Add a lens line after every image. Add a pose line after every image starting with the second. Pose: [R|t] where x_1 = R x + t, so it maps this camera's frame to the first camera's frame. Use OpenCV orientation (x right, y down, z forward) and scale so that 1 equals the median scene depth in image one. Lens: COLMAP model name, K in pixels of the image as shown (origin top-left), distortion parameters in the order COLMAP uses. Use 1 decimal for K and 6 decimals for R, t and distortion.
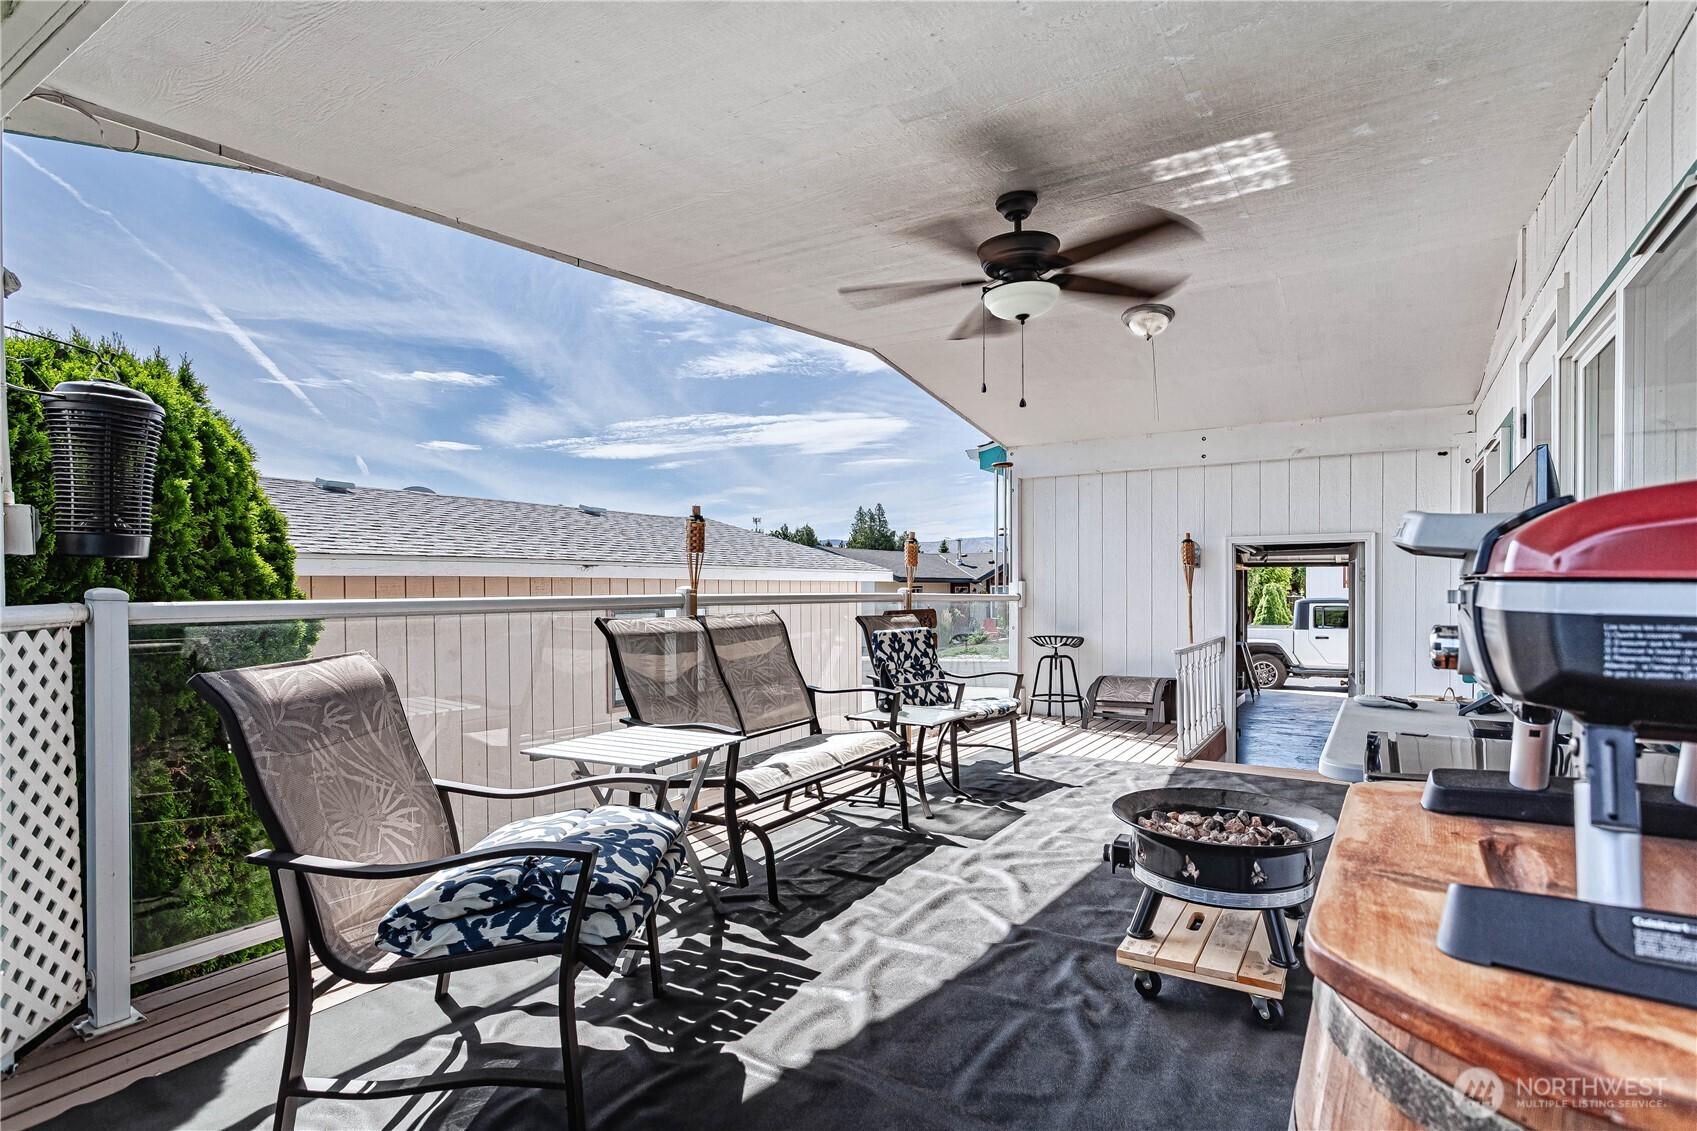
lens RADIAL K [[822.7, 0, 855.9], [0, 822.7, 597.9], [0, 0, 1]] dist [-0.001329, -0.000102]
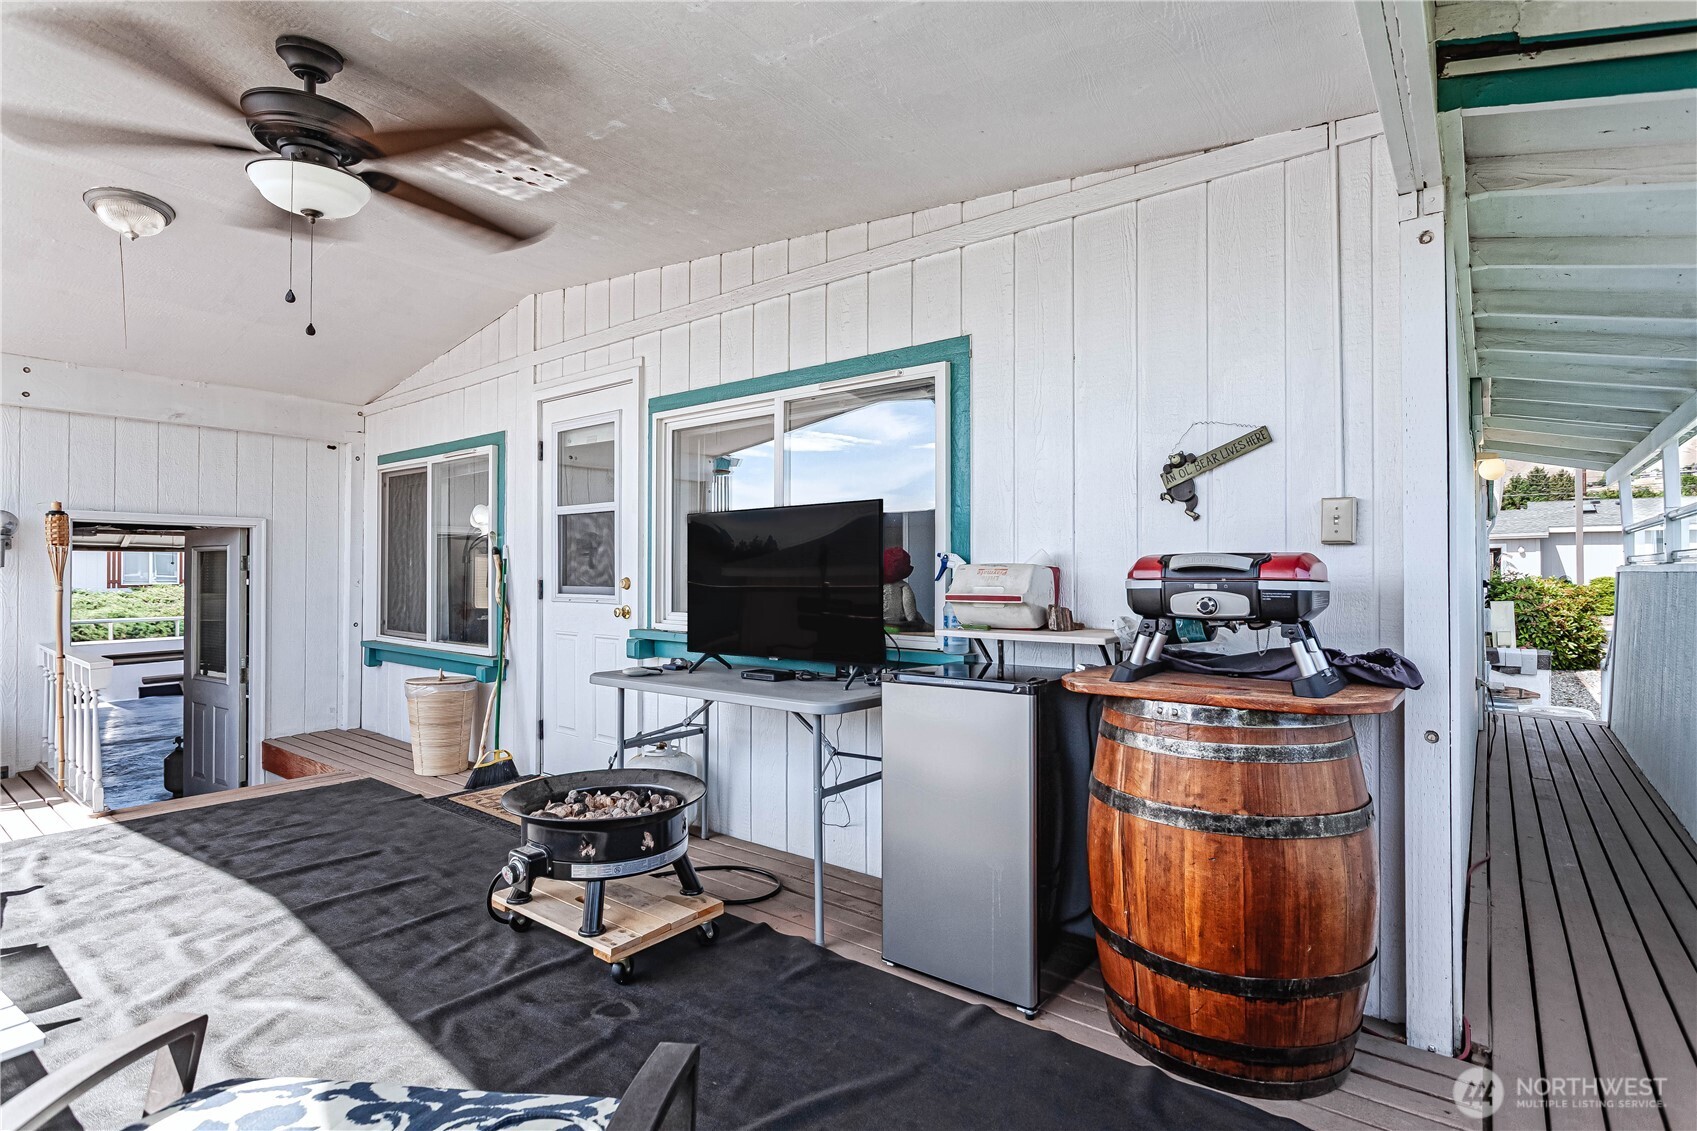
lens RADIAL K [[837.4, 0, 848.5], [0, 837.4, 565.5], [0, 0, 1]] dist [-0.001713, 0.000089]
pose [[0.107202, 0.010269, 0.994184, -0.318011], [0.011273, 0.999870, -0.011543, -0.008820], [-0.994173, 0.012445, 0.107072, 0.294609]]
